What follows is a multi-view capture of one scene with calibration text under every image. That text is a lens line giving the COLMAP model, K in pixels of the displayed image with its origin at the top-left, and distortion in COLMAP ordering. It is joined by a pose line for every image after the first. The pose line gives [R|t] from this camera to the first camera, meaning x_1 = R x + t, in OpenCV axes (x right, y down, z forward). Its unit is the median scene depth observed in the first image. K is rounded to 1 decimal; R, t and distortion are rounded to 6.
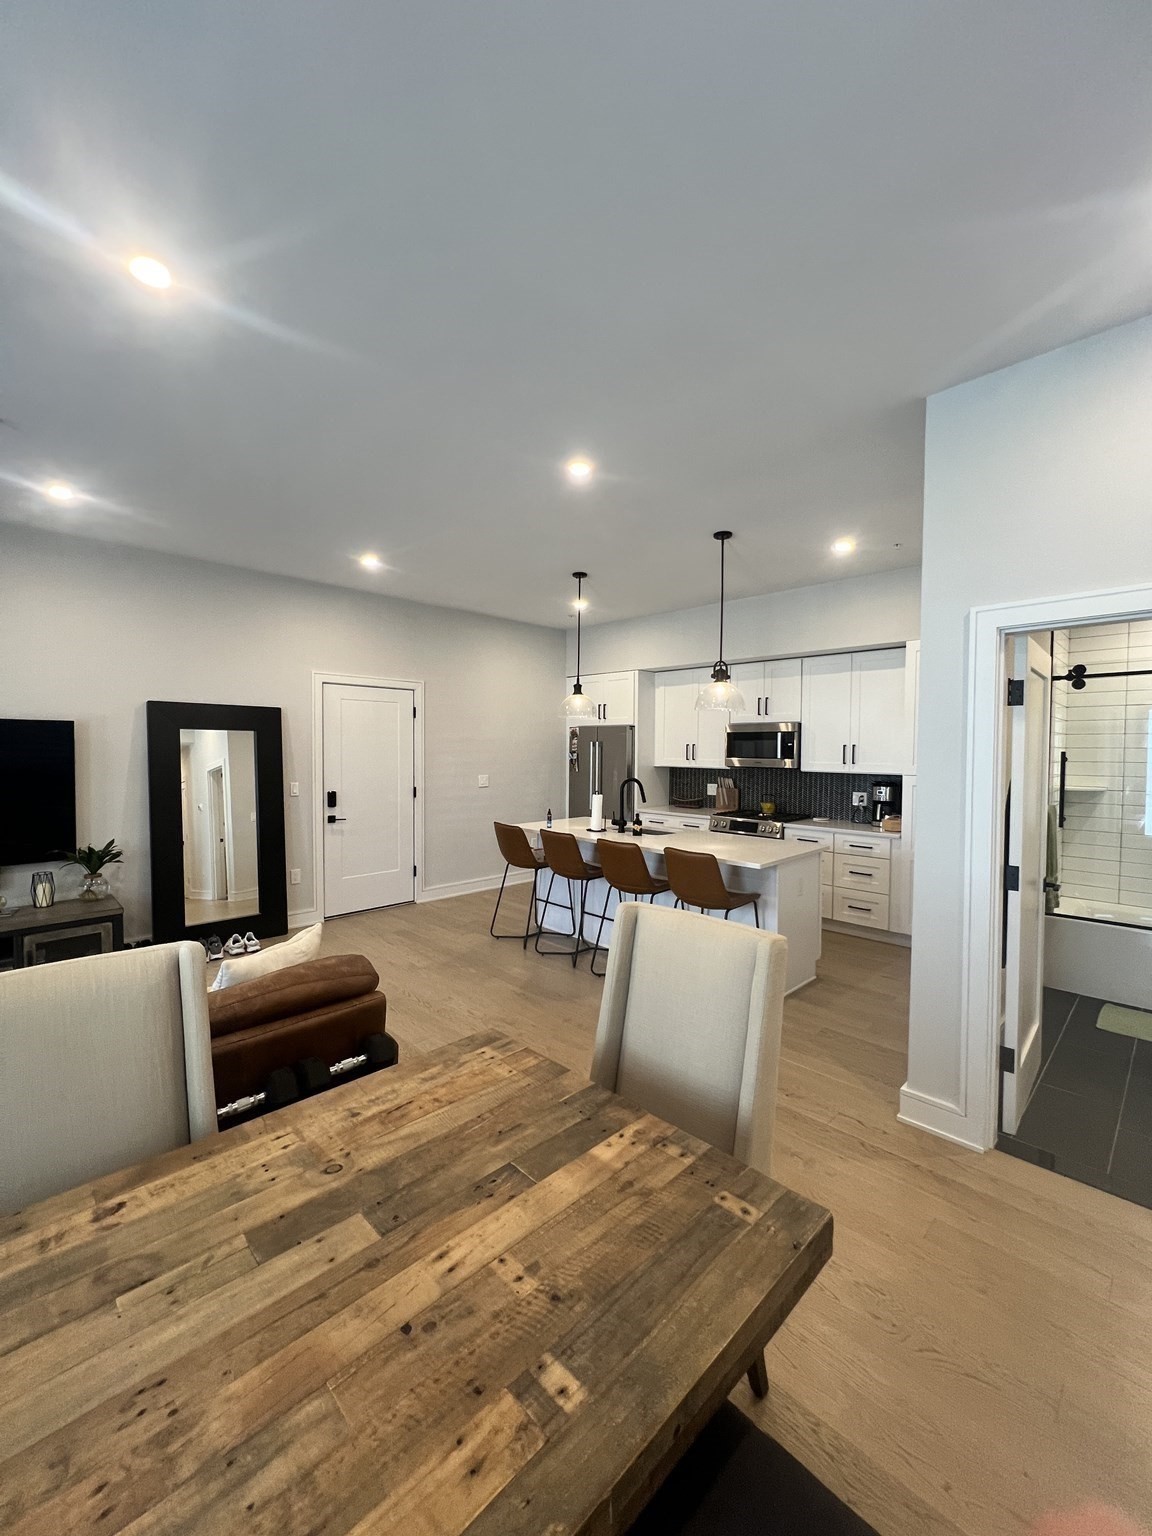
lens RADIAL K [[615.9, 0, 578.4], [0, 615.9, 768.4], [0, 0, 1]] dist [-0.003785, 0.000881]
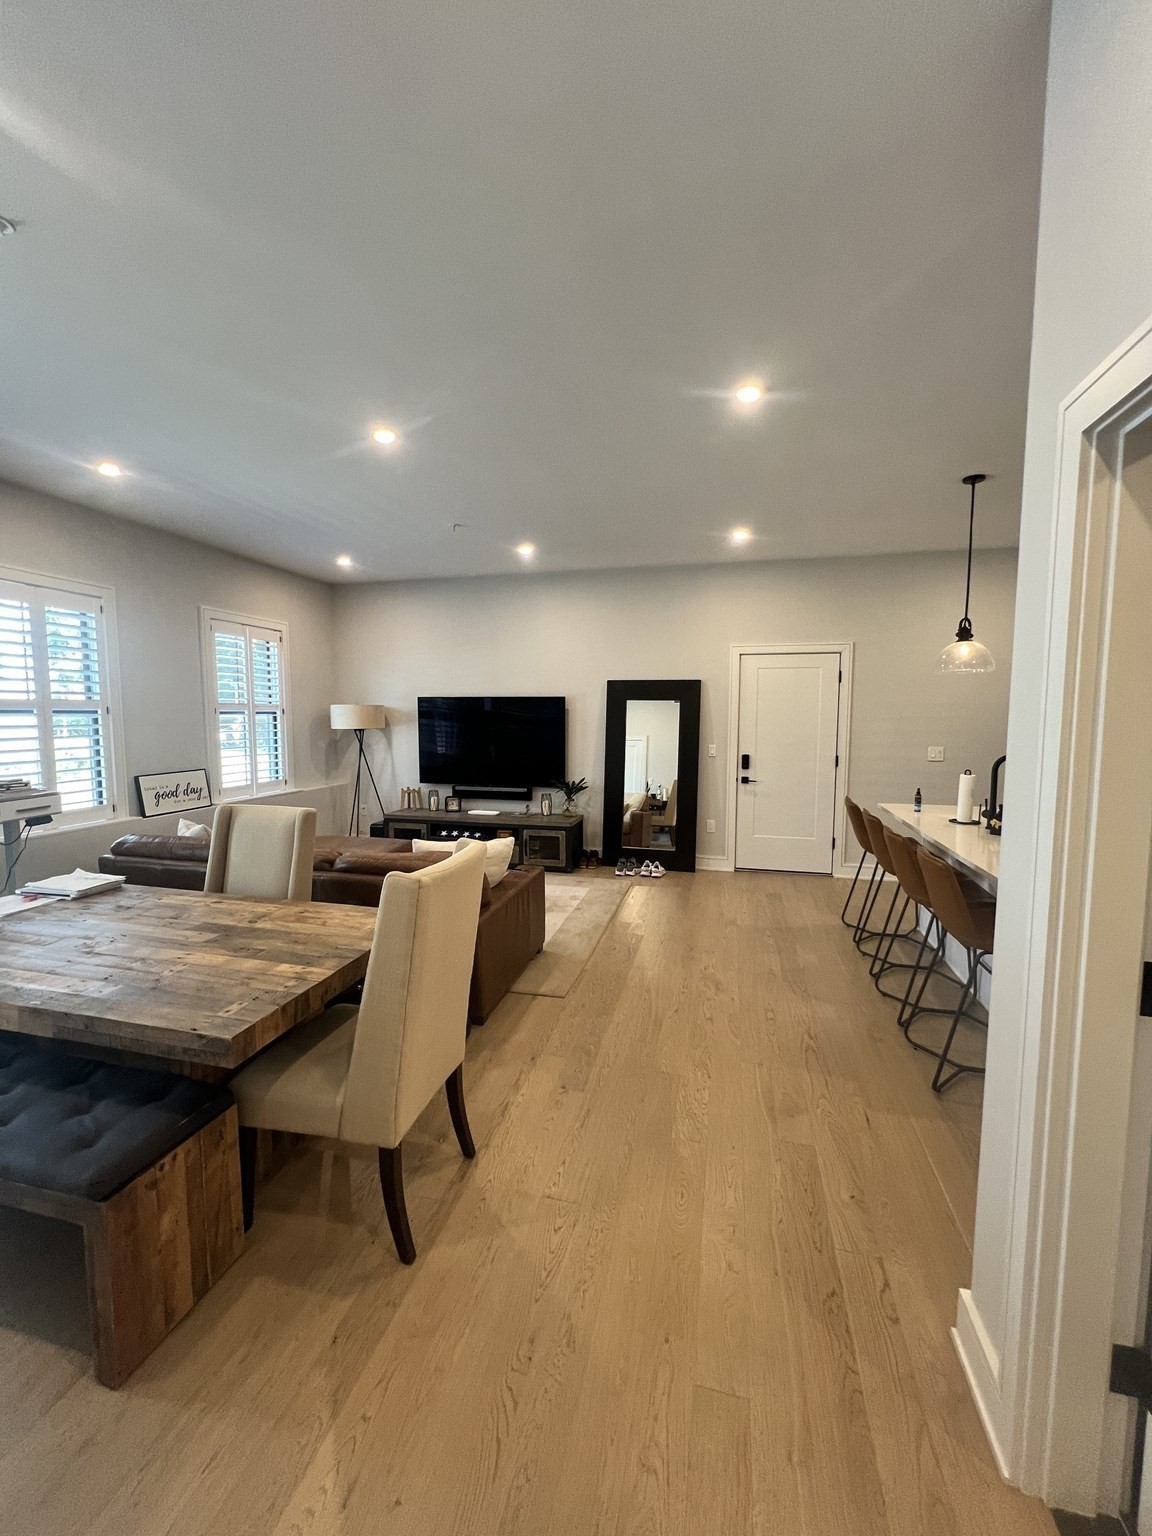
lens RADIAL K [[615.9, 0, 578.4], [0, 615.9, 768.4], [0, 0, 1]] dist [-0.003785, 0.000881]
pose [[0.516198, 0.069469, -0.853647, 0.381006], [-0.028931, 0.997551, 0.063685, 0.001147], [0.855981, -0.008177, 0.516943, 0.186824]]
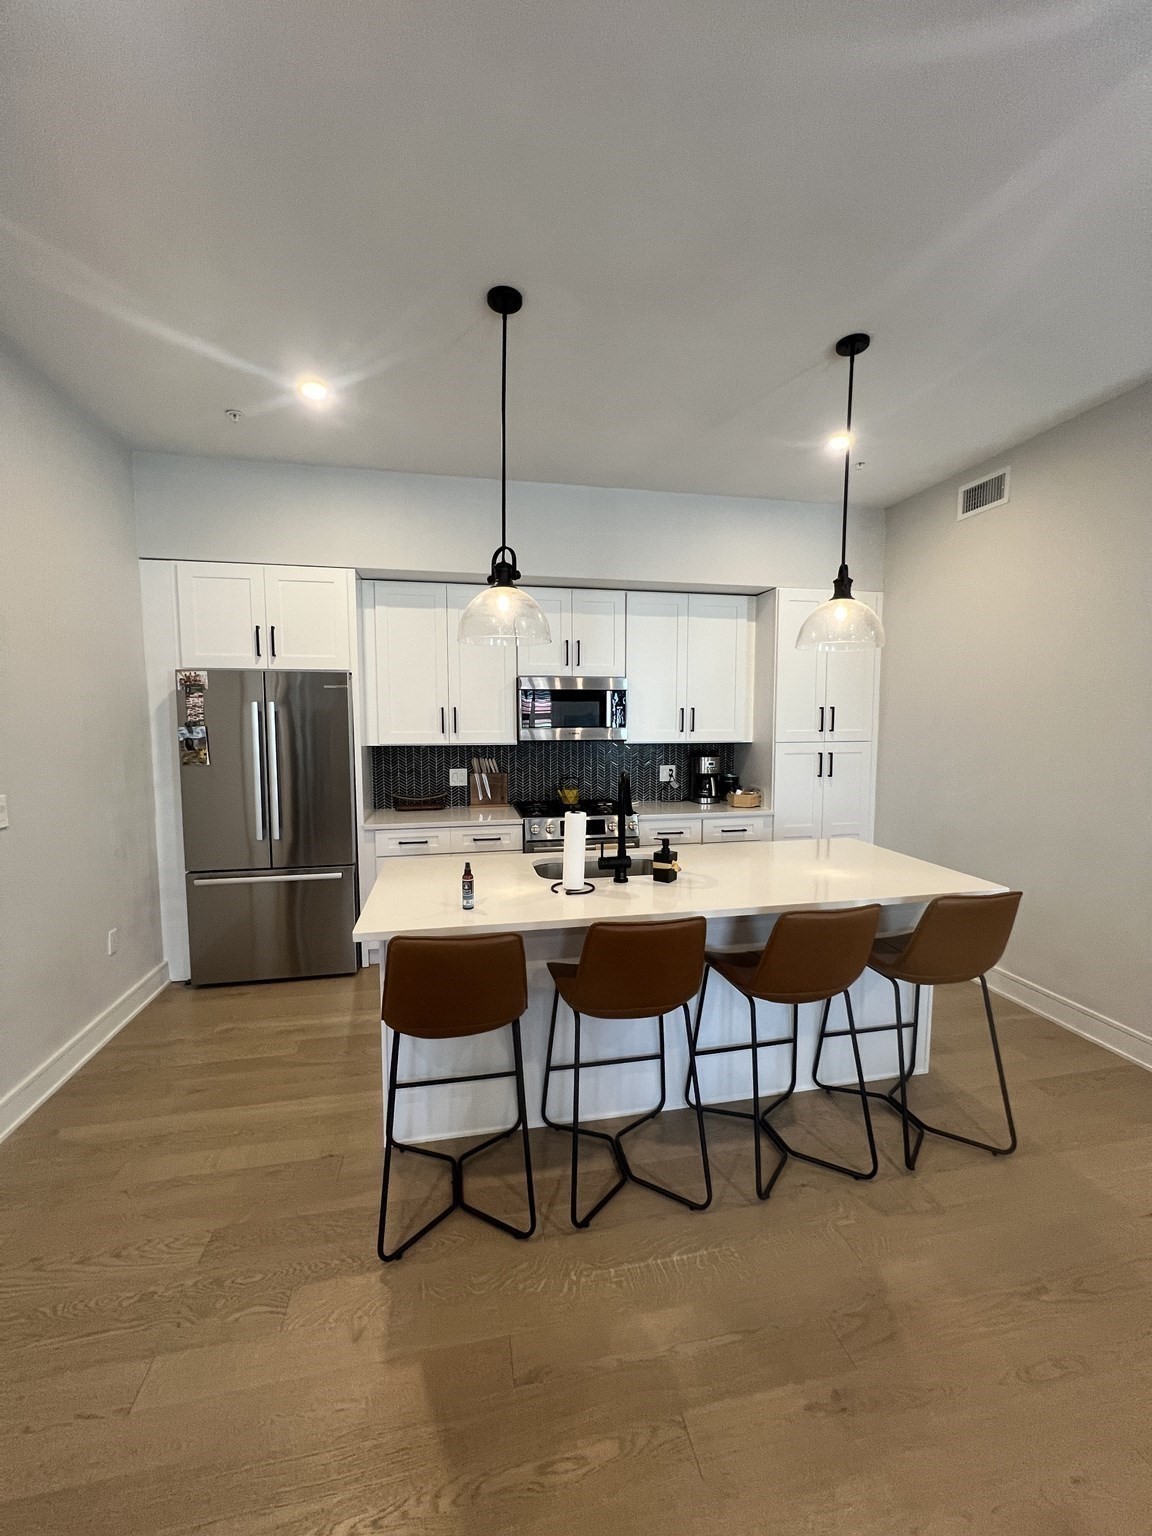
lens RADIAL K [[615.9, 0, 578.4], [0, 615.9, 768.4], [0, 0, 1]] dist [-0.003785, 0.000881]
pose [[0.548354, -0.078486, 0.832555, -0.317056], [0.034111, 0.996857, 0.071508, -0.021645], [-0.835550, -0.010813, 0.549307, 0.666352]]
